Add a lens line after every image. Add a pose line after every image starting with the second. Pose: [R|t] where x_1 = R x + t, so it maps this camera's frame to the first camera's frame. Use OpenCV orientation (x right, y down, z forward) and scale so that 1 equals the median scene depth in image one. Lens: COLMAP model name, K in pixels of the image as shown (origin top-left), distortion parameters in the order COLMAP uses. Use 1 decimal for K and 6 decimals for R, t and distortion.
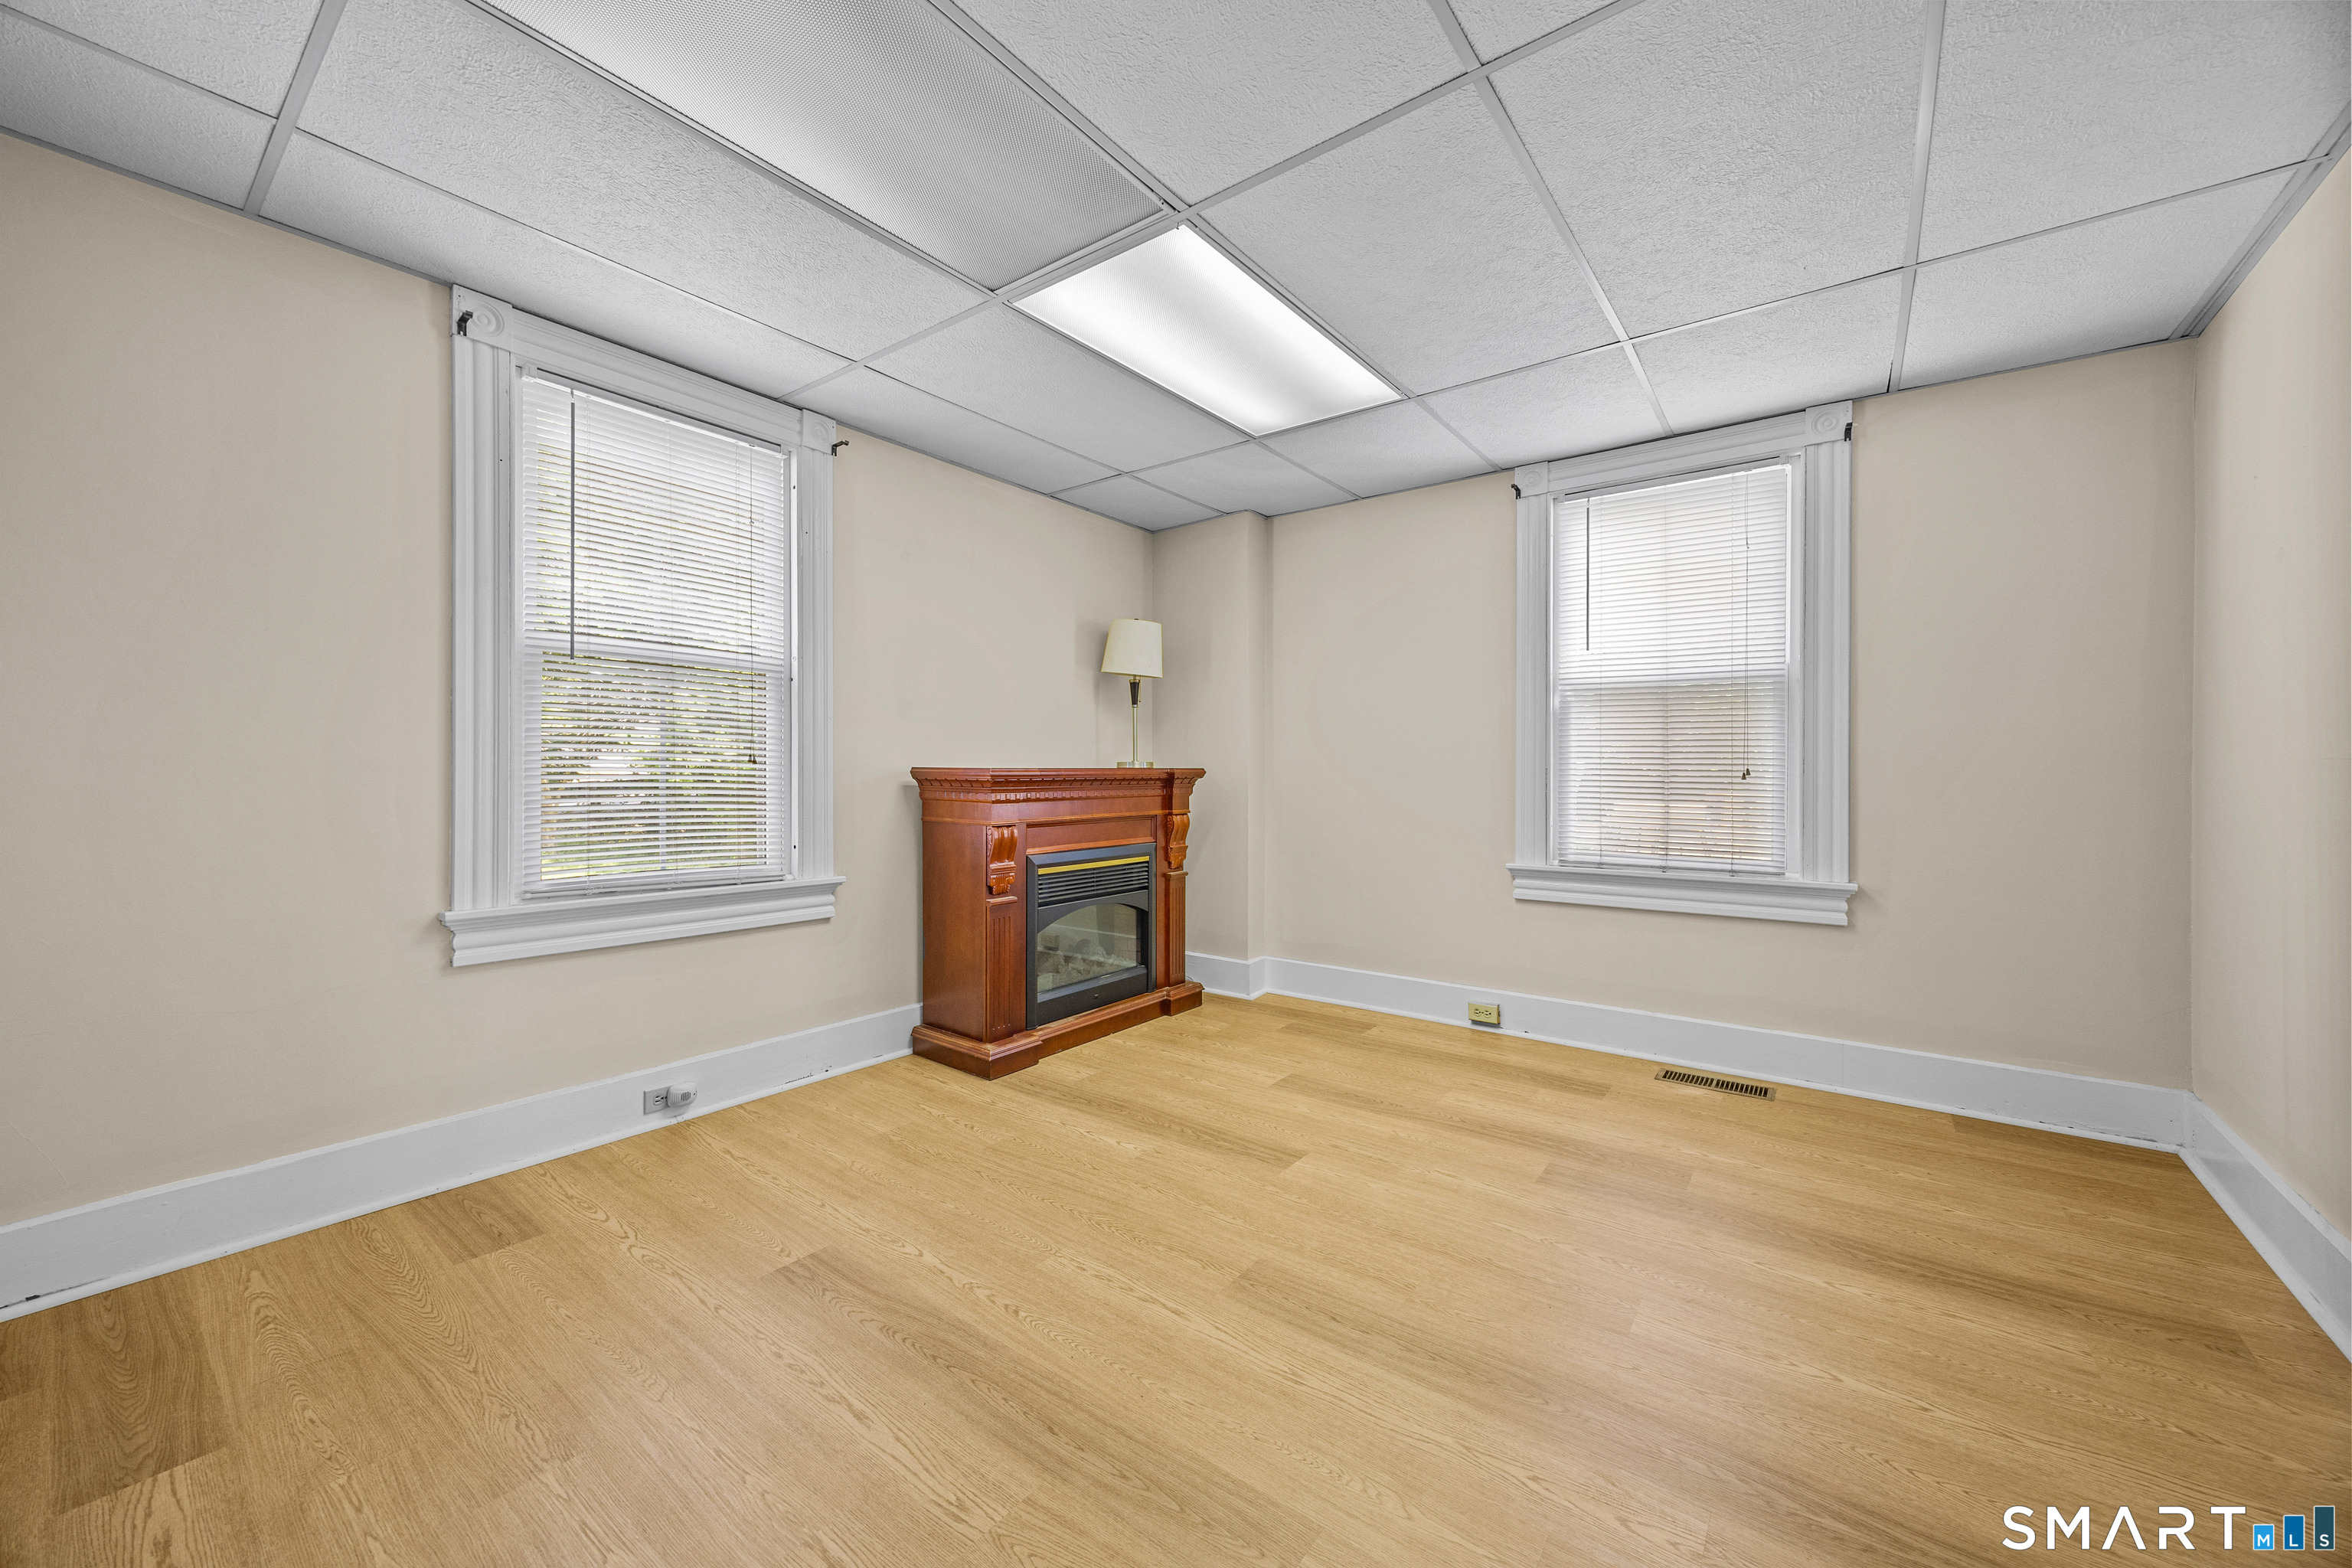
lens RADIAL K [[905.0, 0, 1179.6], [0, 905.0, 785.1], [0, 0, 1]] dist [-0.001865, 0.000140]
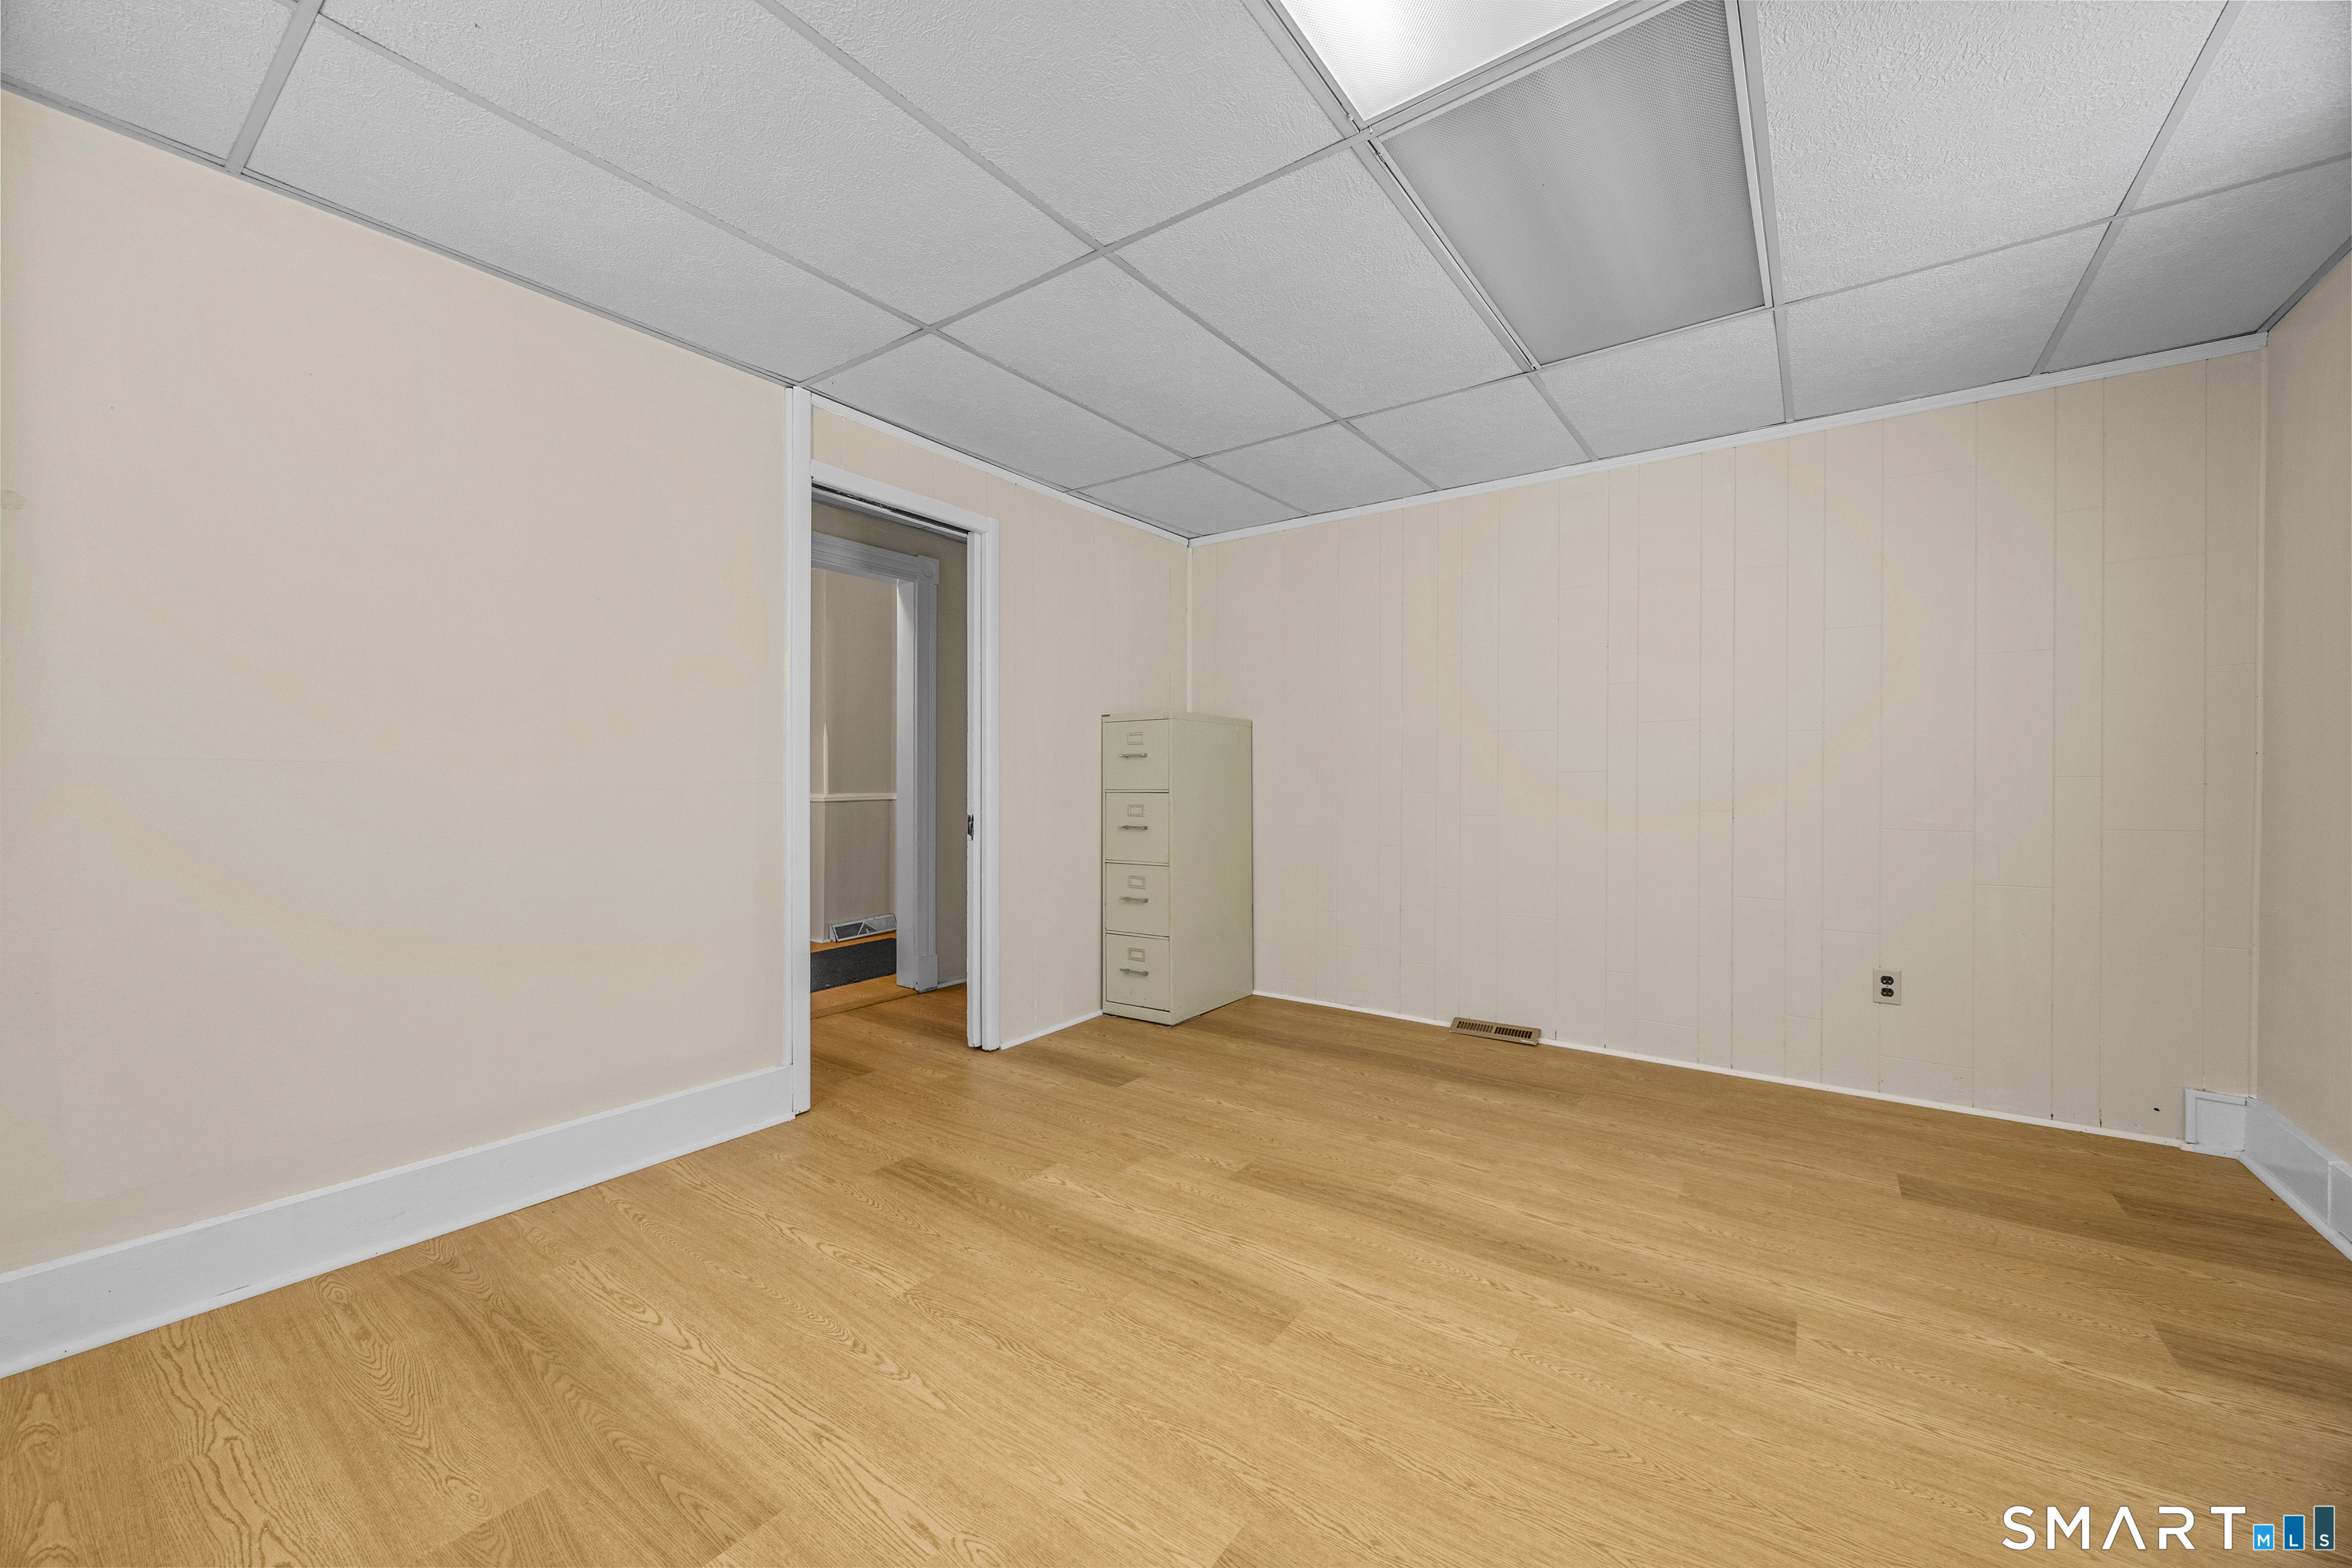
lens RADIAL K [[905.0, 0, 1174.5], [0, 905.0, 786.3], [0, 0, 1]] dist [-0.001865, 0.000140]
pose [[-0.999865, -0.001291, -0.016373, 0.205001], [-0.001563, 0.999860, 0.016631, -0.020553], [0.016349, 0.016654, -0.999728, 1.971479]]
